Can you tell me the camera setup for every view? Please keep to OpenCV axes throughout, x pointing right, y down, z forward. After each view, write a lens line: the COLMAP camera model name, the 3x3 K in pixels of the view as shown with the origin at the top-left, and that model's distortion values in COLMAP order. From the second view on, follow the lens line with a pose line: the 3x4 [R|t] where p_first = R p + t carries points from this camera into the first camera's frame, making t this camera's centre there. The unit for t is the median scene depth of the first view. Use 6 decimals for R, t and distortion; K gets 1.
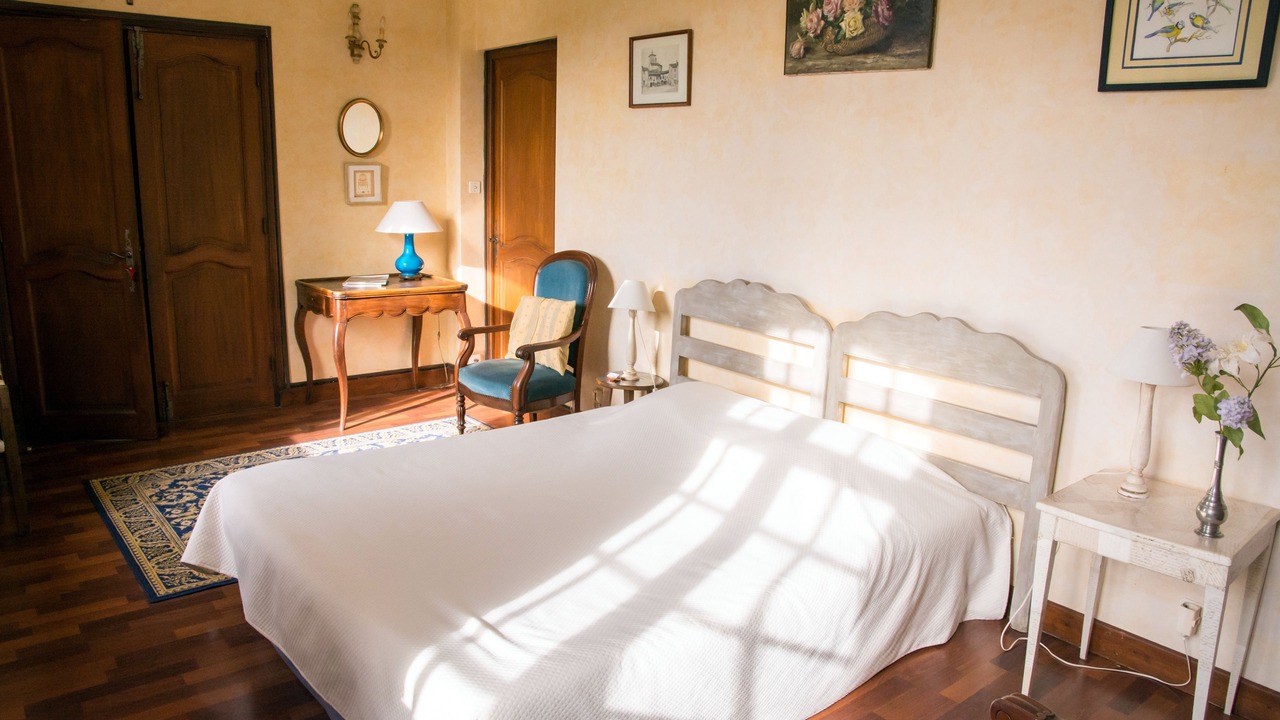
lens RADIAL K [[893.3, 0, 662.8], [0, 893.3, 367.6], [0, 0, 1]] dist [-0.102599, 0.082856]
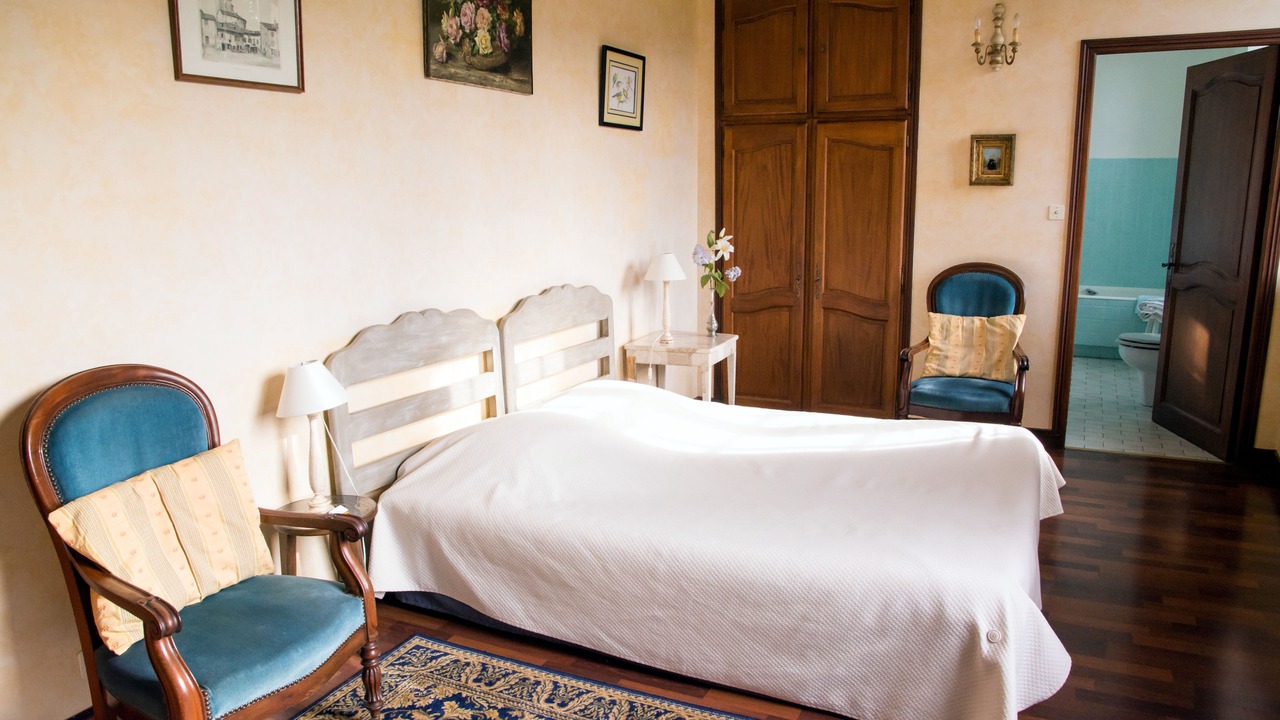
lens RADIAL K [[893.3, 0, 662.8], [0, 893.3, 367.6], [0, 0, 1]] dist [-0.102599, 0.082856]
pose [[-0.412529, -0.211320, 0.886095, -0.882048], [0.192647, 0.930482, 0.311594, -0.305544], [-0.890341, 0.299245, -0.343141, 1.257264]]
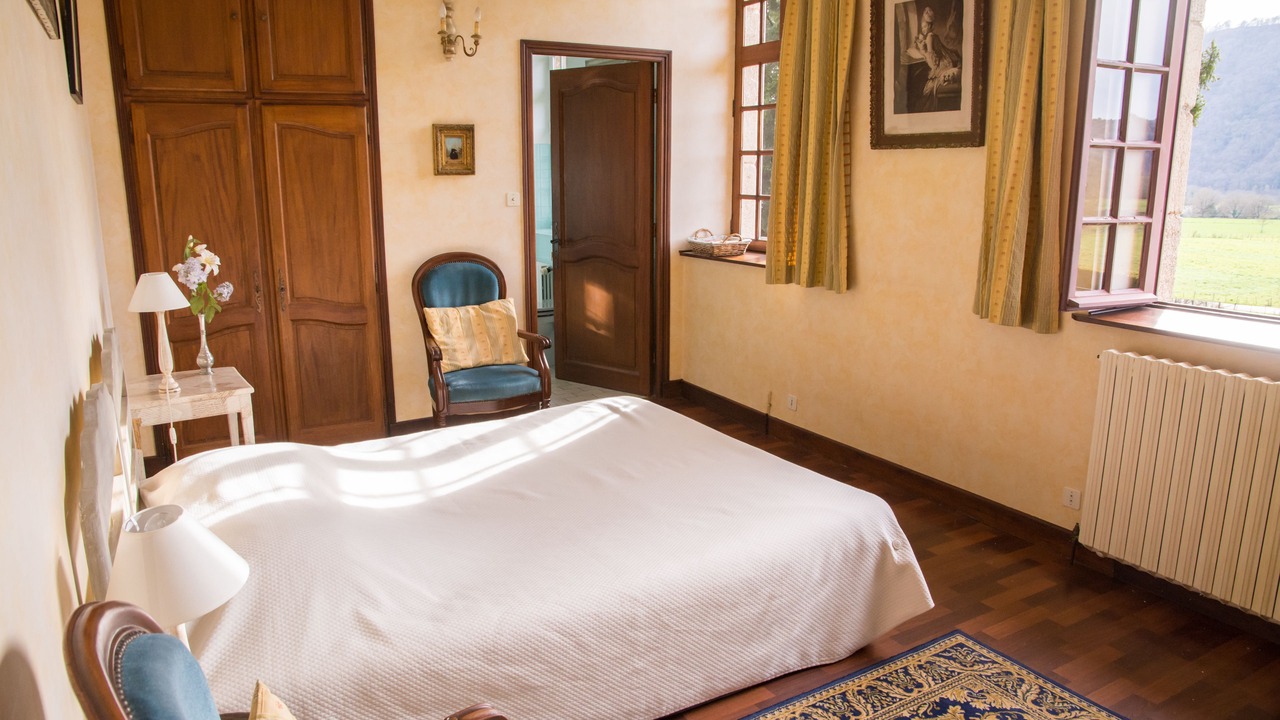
lens RADIAL K [[893.3, 0, 662.8], [0, 893.3, 367.6], [0, 0, 1]] dist [-0.102599, 0.082856]
pose [[-0.984431, -0.066594, 0.162667, -0.348111], [0.009671, 0.903528, 0.428421, -0.366412], [-0.175504, 0.423324, -0.888817, 1.570137]]
